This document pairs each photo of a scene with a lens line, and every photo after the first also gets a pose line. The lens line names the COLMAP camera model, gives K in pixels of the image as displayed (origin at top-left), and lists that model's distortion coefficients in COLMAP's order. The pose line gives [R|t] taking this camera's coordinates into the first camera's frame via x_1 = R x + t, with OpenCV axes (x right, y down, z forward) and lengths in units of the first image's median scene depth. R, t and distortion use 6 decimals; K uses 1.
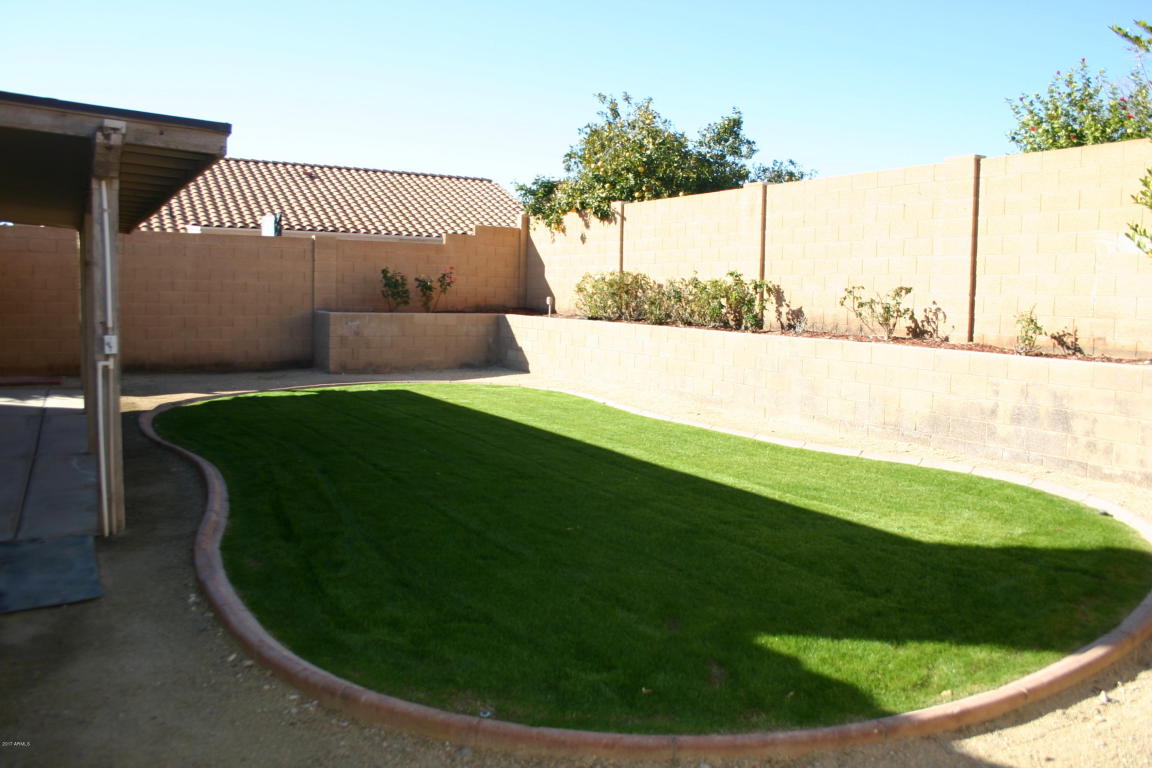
lens RADIAL K [[949.2, 0, 581.1], [0, 949.2, 382.3], [0, 0, 1]] dist [-0.149357, 0.127581]
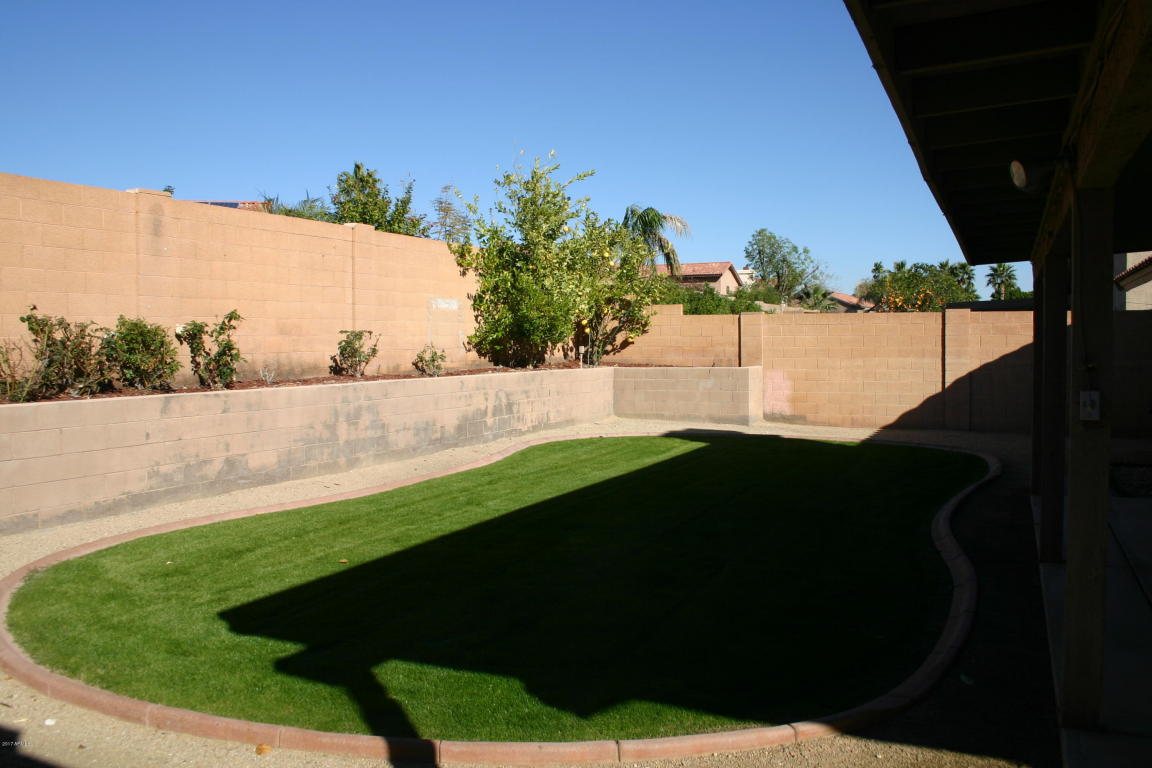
lens RADIAL K [[949.2, 0, 581.1], [0, 949.2, 382.3], [0, 0, 1]] dist [-0.149357, 0.127581]
pose [[-0.594152, -0.053654, 0.802561, -0.861700], [0.067881, 0.990869, 0.116496, -0.178848], [-0.801483, 0.123695, -0.585085, 1.683229]]
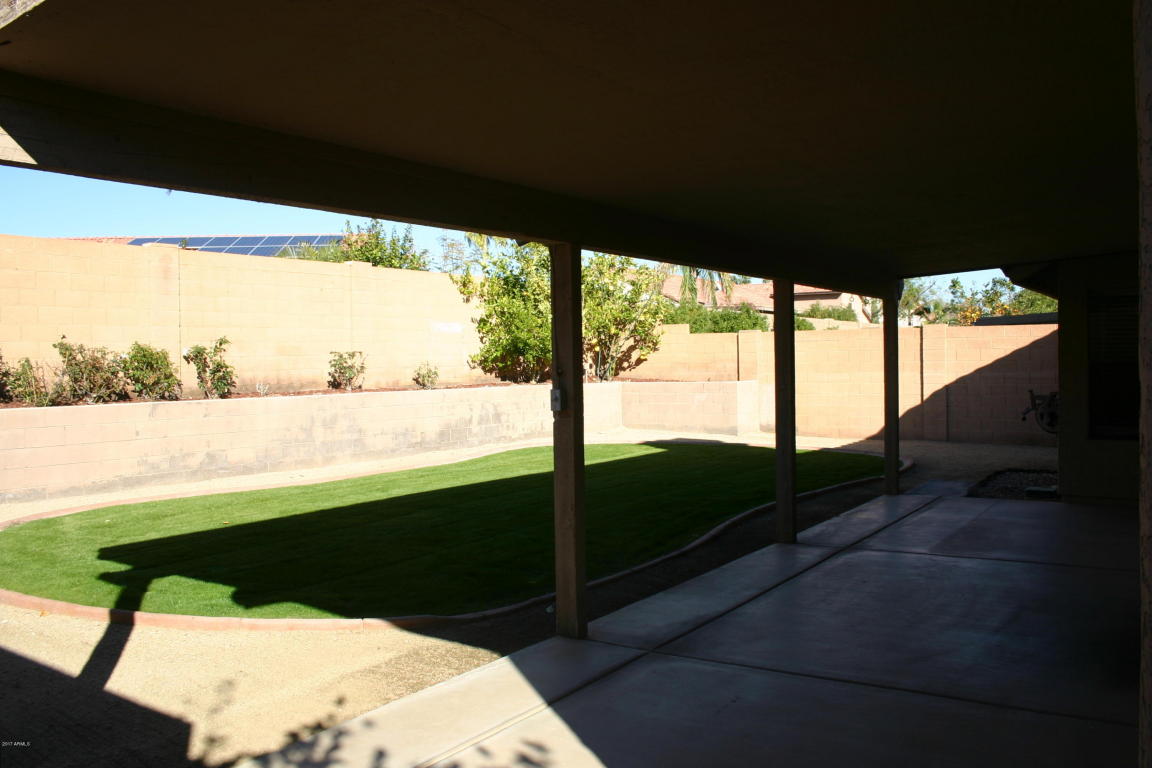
lens RADIAL K [[949.2, 0, 581.1], [0, 949.2, 382.3], [0, 0, 1]] dist [-0.149357, 0.127581]
pose [[-0.446039, -0.036517, 0.894268, -1.202929], [0.087562, 0.992594, 0.084205, -0.165600], [-0.890720, 0.115863, -0.439538, 1.506224]]
